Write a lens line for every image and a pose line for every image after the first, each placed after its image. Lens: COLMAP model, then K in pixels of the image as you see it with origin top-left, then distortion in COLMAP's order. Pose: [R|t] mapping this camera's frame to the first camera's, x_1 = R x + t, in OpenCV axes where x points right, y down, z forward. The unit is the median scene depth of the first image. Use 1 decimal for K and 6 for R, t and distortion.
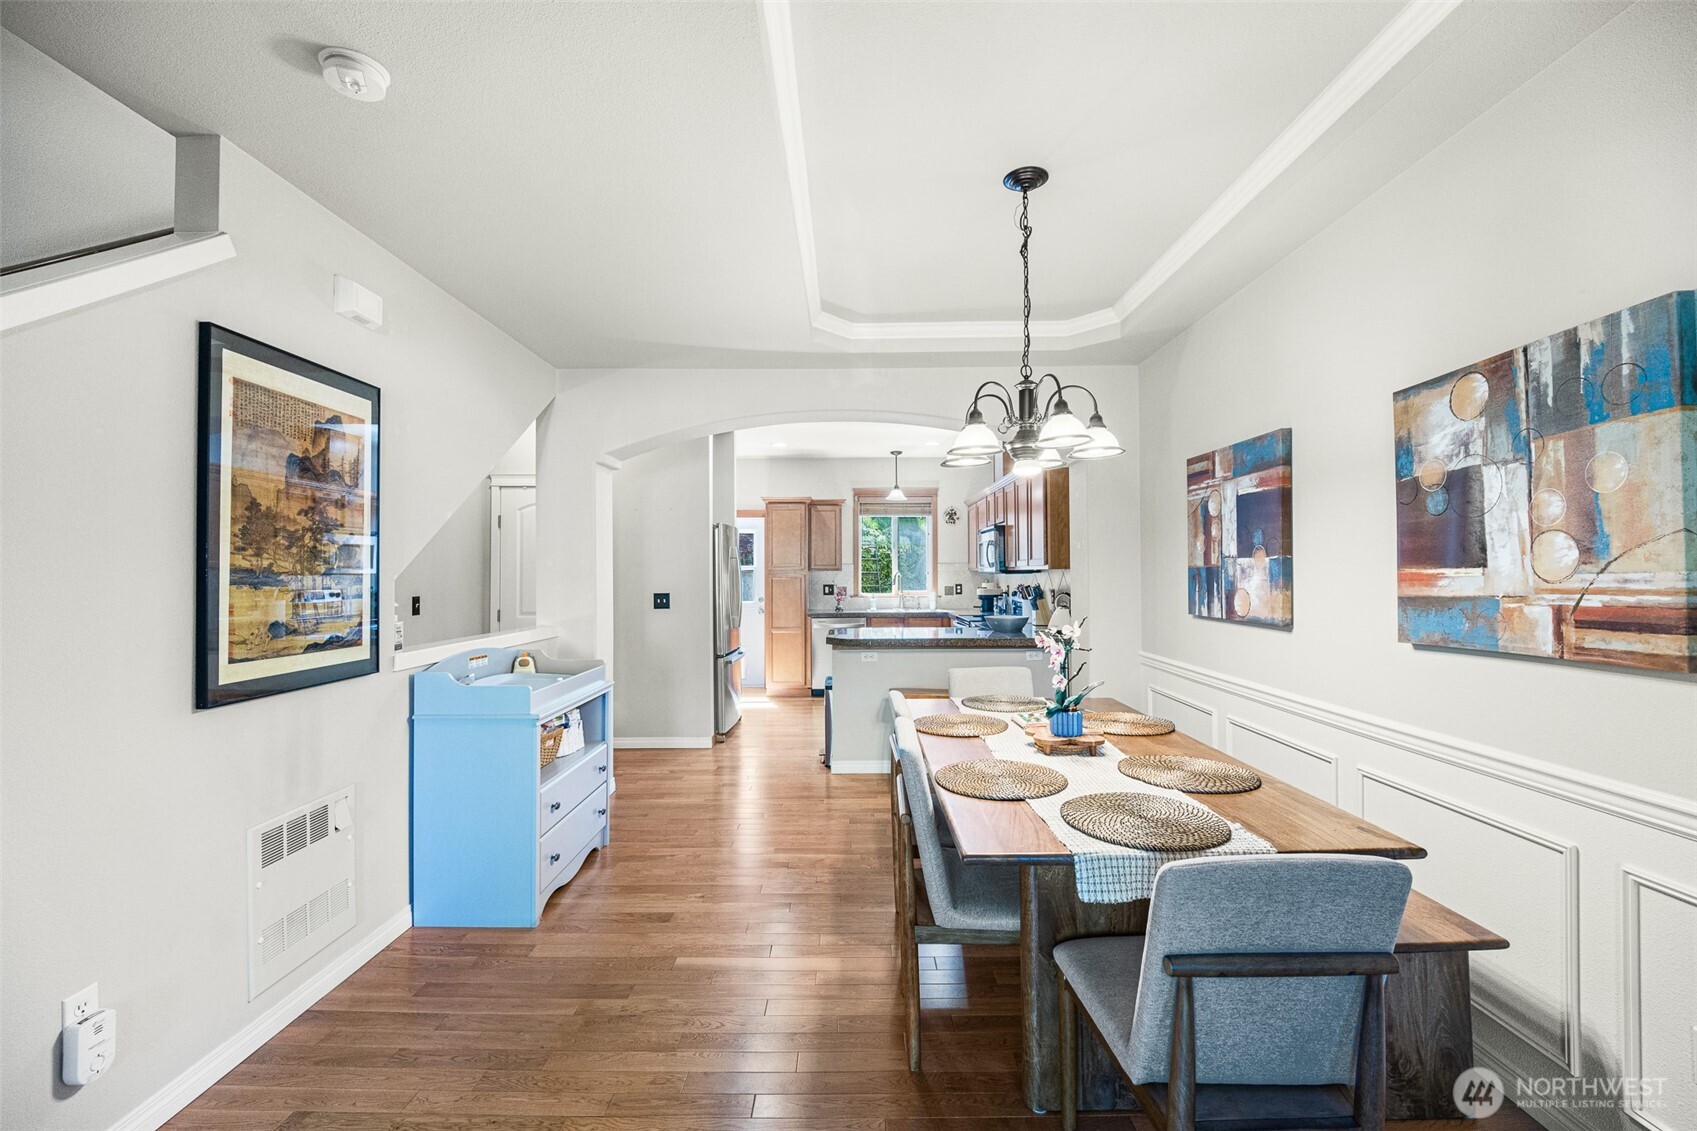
lens RADIAL K [[701.1, 0, 869.1], [0, 701.1, 565.7], [0, 0, 1]] dist [-0.005683, -0.004006]
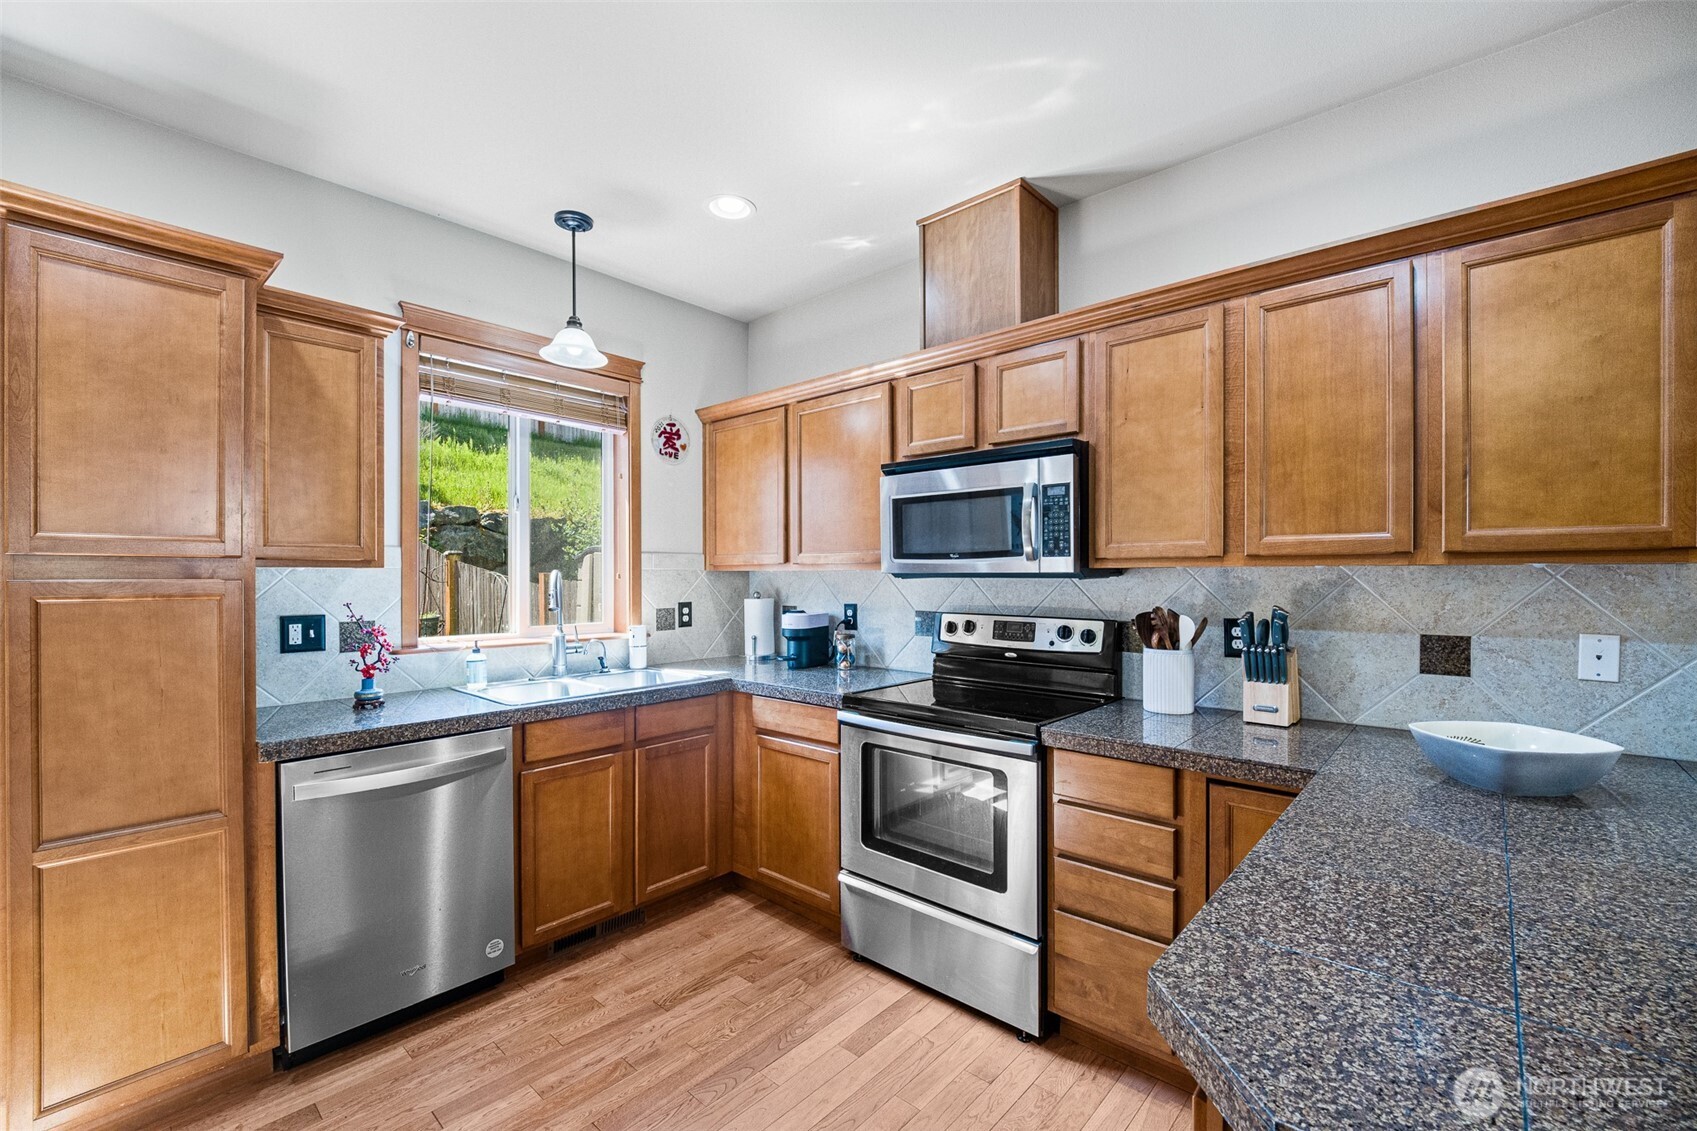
lens RADIAL K [[701.1, 0, 832.7], [0, 701.1, 577.4], [0, 0, 1]] dist [-0.005683, -0.004006]
pose [[0.687536, 0.001844, 0.726148, -0.307663], [-0.009191, 0.999939, 0.006162, 0.019993], [-0.726092, -0.010911, 0.687511, 1.694748]]
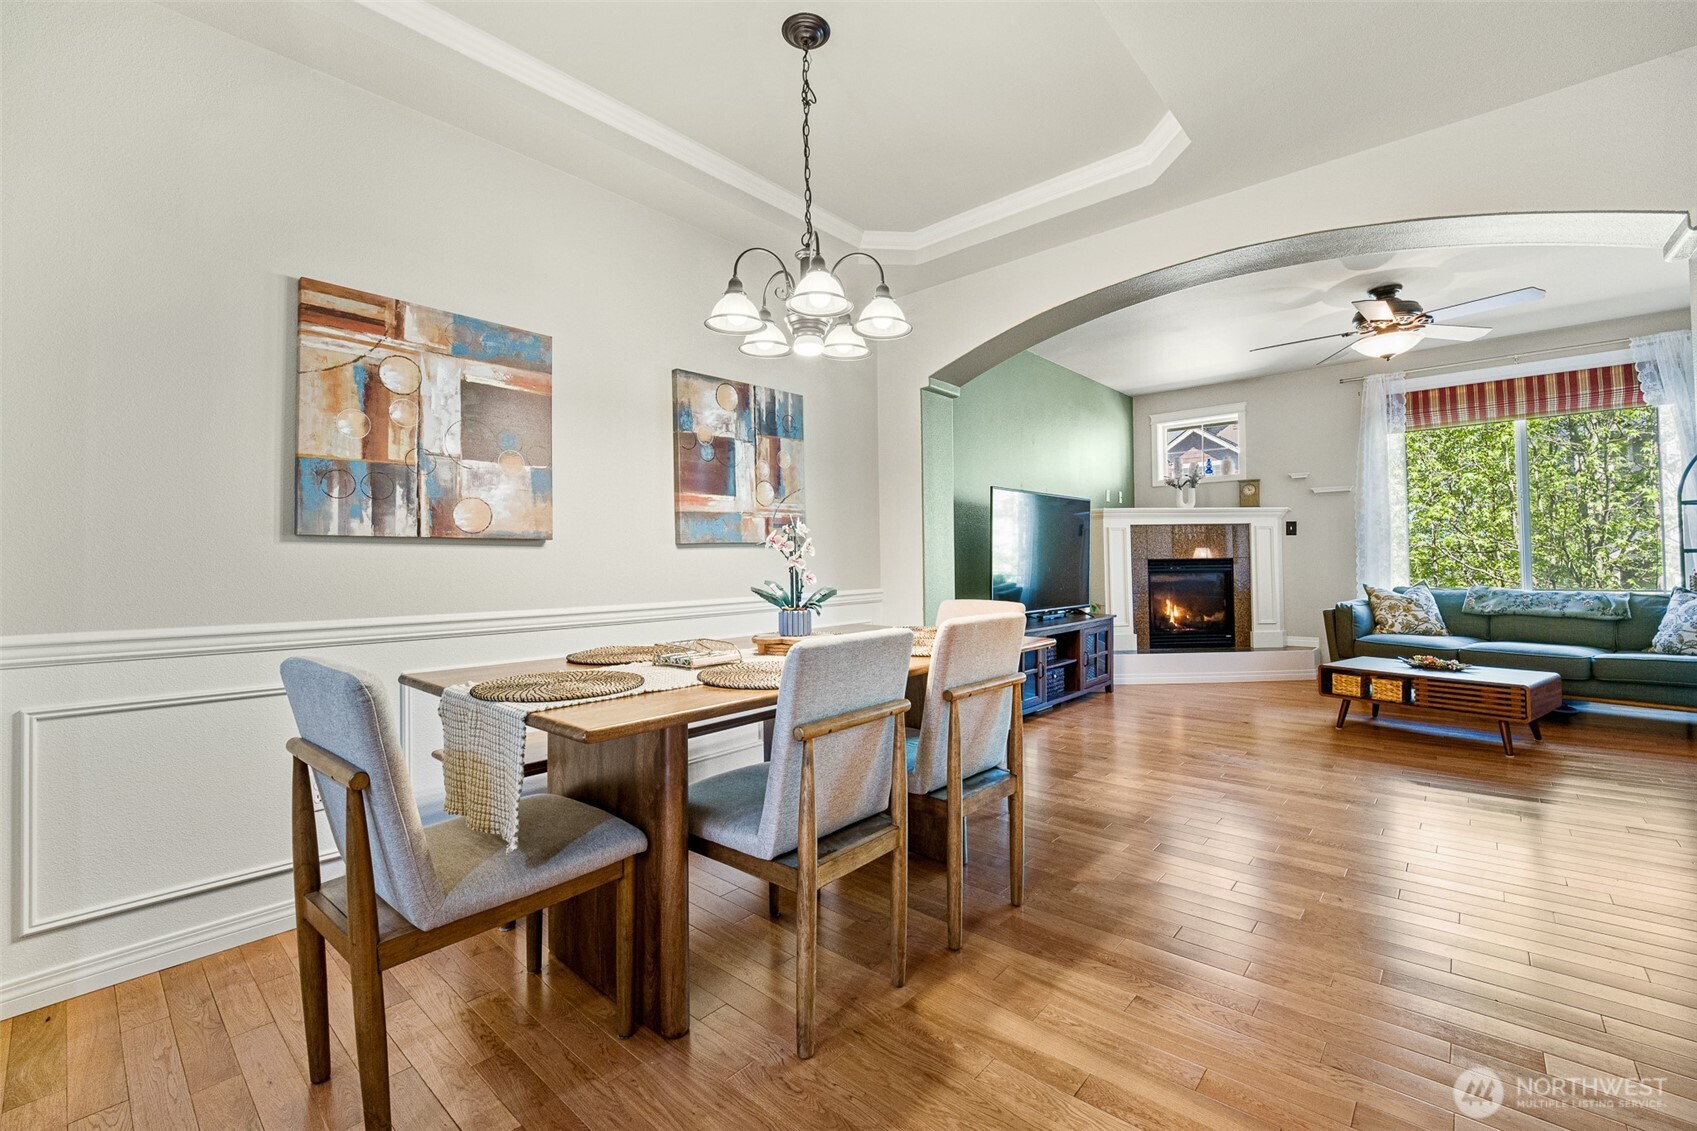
lens RADIAL K [[701.1, 0, 843.3], [0, 701.1, 548.2], [0, 0, 1]] dist [-0.005683, -0.004006]
pose [[-0.731121, 0.029047, 0.681629, -0.323097], [0.007697, 0.999381, -0.034332, 0.119651], [-0.682204, -0.019854, -0.730892, 1.277143]]
